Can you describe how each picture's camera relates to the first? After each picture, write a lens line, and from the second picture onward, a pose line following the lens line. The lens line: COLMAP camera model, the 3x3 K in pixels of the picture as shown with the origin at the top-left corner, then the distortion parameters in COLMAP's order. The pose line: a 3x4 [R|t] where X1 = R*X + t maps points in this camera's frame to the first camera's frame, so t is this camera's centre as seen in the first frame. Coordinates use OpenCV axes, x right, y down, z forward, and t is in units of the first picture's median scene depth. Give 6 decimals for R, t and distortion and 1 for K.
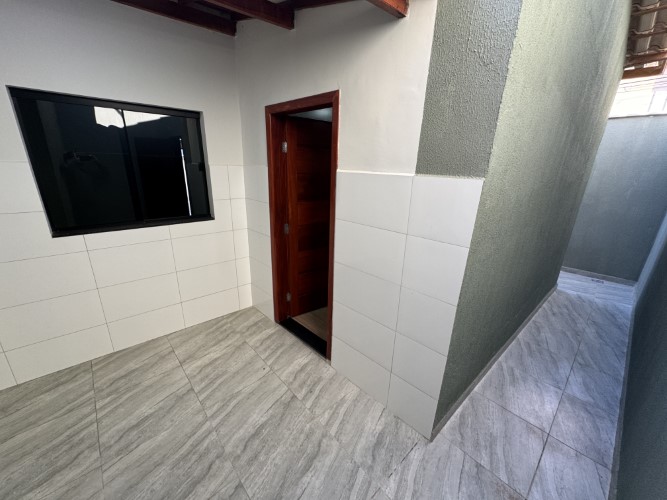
lens RADIAL K [[268.1, 0, 333.5], [0, 268.1, 250.0], [0, 0, 1]] dist [-0.003346, 0.000320]
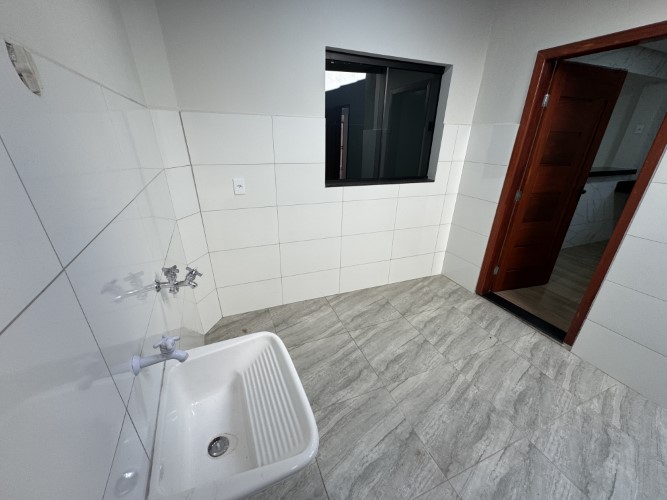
lens RADIAL K [[268.1, 0, 333.5], [0, 268.1, 250.0], [0, 0, 1]] dist [-0.003346, 0.000320]
pose [[0.940015, 0.128924, -0.315834, -0.513604], [-0.103008, 0.989891, 0.097496, 0.089385], [0.325210, -0.059114, 0.943792, -0.081358]]
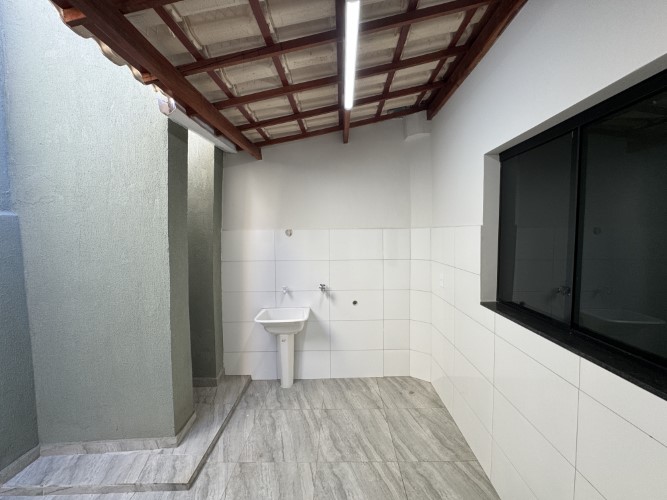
lens RADIAL K [[268.1, 0, 333.5], [0, 268.1, 250.0], [0, 0, 1]] dist [-0.003346, 0.000320]
pose [[-0.692642, 0.019059, -0.721029, -0.042008], [-0.235852, 0.938713, 0.251380, -0.271913], [0.681630, 0.344173, -0.645697, 0.979410]]
